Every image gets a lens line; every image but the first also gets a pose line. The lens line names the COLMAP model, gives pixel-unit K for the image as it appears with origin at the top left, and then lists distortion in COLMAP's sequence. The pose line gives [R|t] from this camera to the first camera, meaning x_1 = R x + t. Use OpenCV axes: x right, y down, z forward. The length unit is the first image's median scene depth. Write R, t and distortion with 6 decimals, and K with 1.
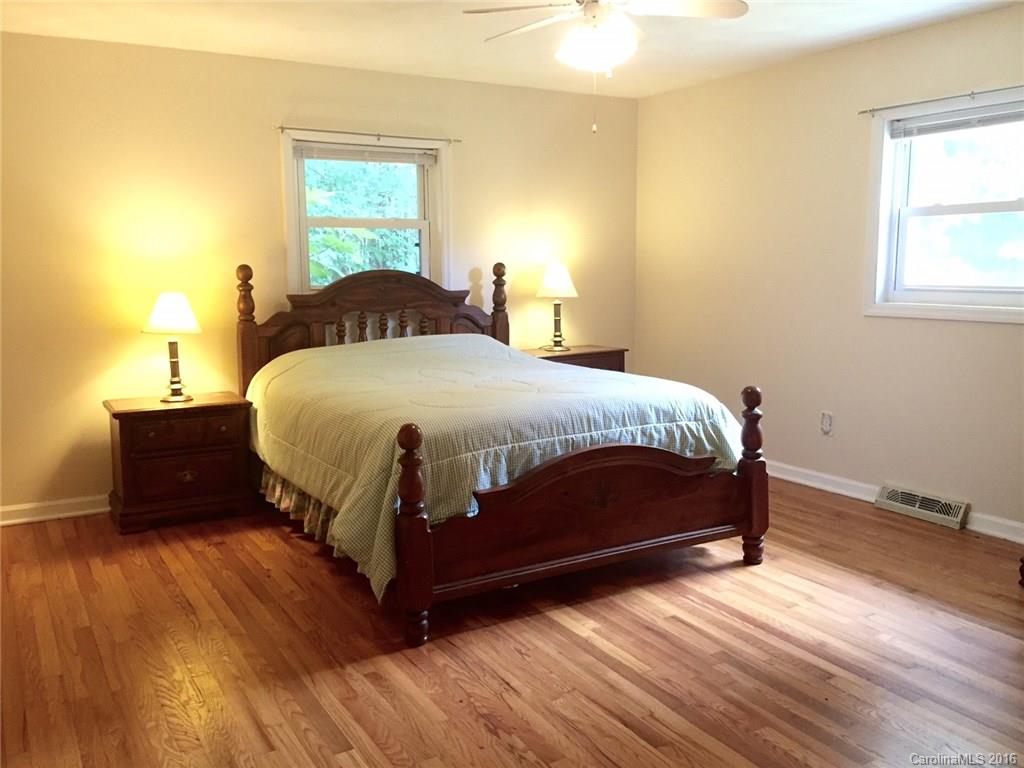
lens RADIAL K [[872.8, 0, 512.2], [0, 872.8, 383.1], [0, 0, 1]] dist [0.051073, -0.016821]
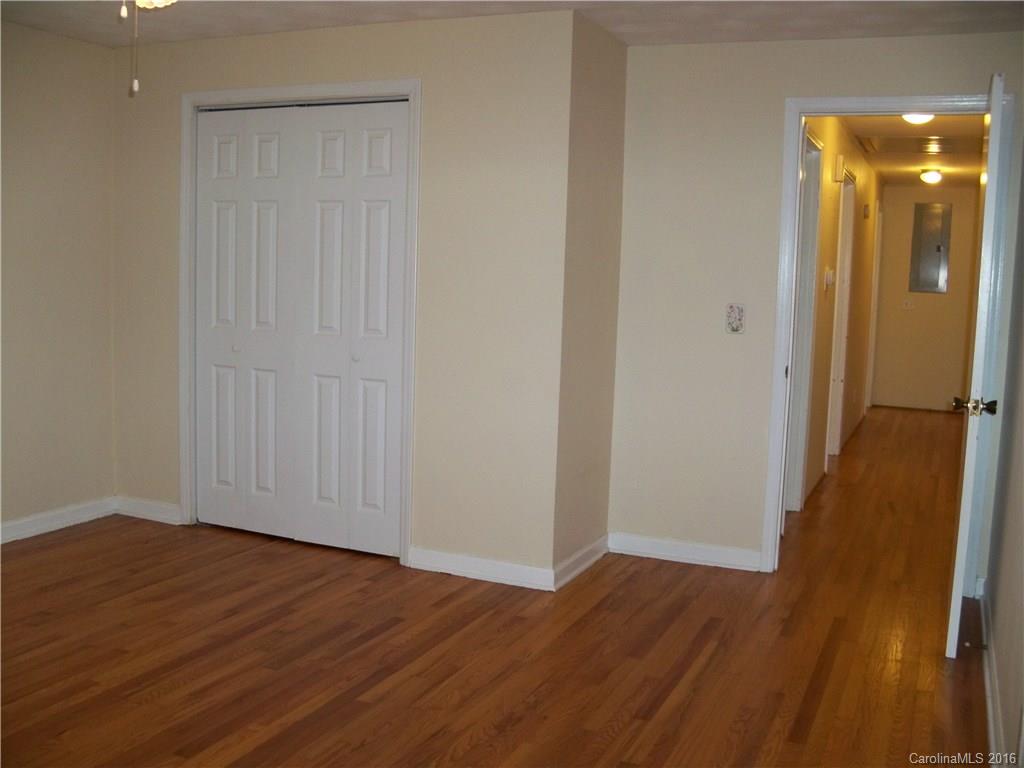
lens RADIAL K [[1019.9, 0, 512.1], [0, 1019.9, 384.8], [0, 0, 1]] dist [-0.138474, 0.000000]
pose [[-0.577043, -0.100787, 0.810471, -0.837526], [0.088571, 0.978781, 0.184778, -0.198368], [-0.811897, 0.178409, -0.555872, 1.397832]]
